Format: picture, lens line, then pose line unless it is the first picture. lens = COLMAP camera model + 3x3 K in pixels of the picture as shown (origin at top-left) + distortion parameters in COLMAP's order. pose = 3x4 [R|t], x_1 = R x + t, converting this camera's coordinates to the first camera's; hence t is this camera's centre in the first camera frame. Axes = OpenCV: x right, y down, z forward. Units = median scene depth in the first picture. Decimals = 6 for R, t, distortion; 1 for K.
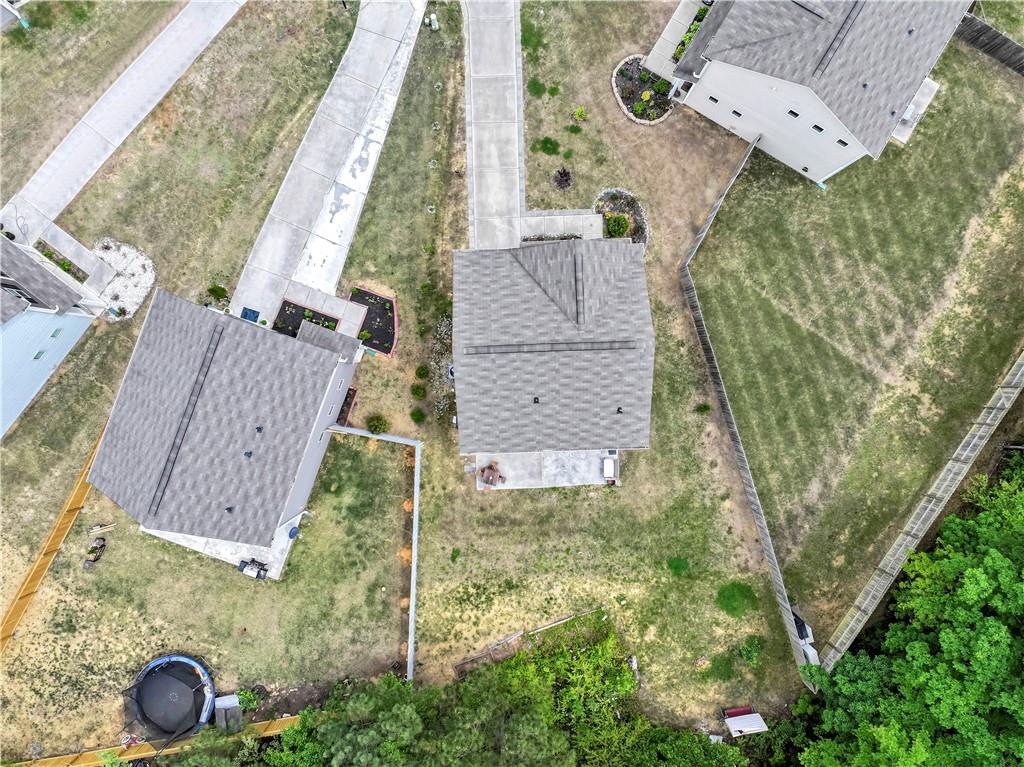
lens RADIAL K [[727.3, 0, 515.0], [0, 727.3, 385.0], [0, 0, 1]] dist [-0.001148, 0.009013]
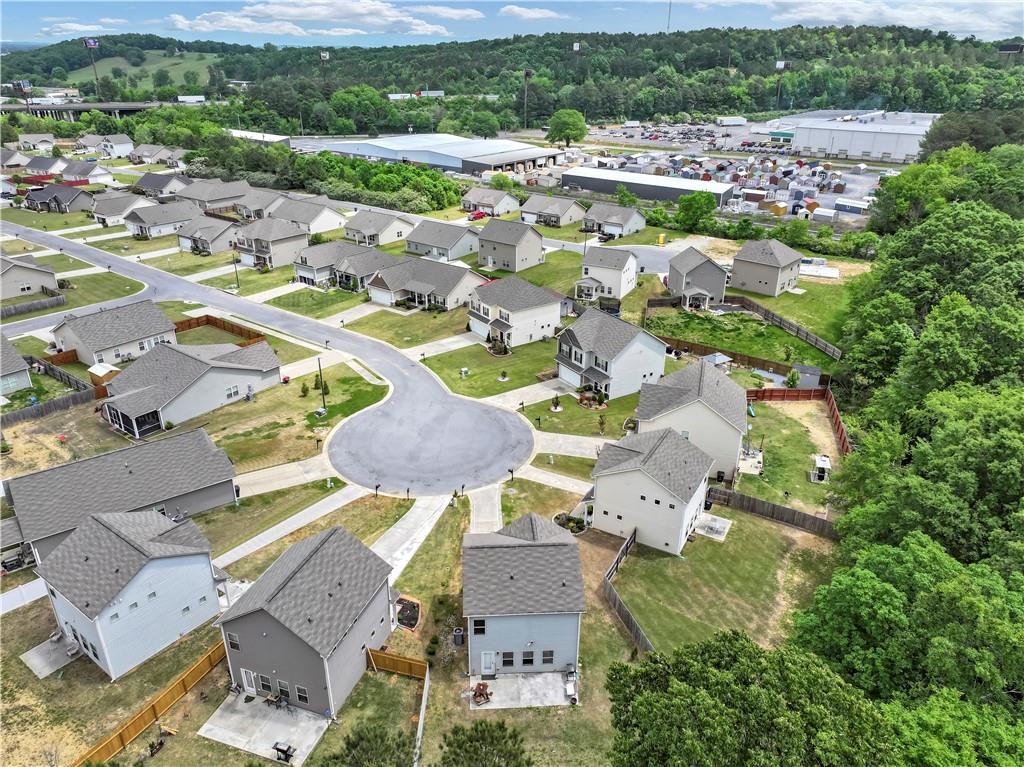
lens RADIAL K [[727.3, 0, 510.4], [0, 727.3, 375.1], [0, 0, 1]] dist [-0.001148, 0.009013]
pose [[0.999787, -0.006302, 0.019656, -0.002614], [0.020532, 0.401654, -0.915561, 1.085859], [-0.002126, 0.915770, 0.401697, -0.057340]]
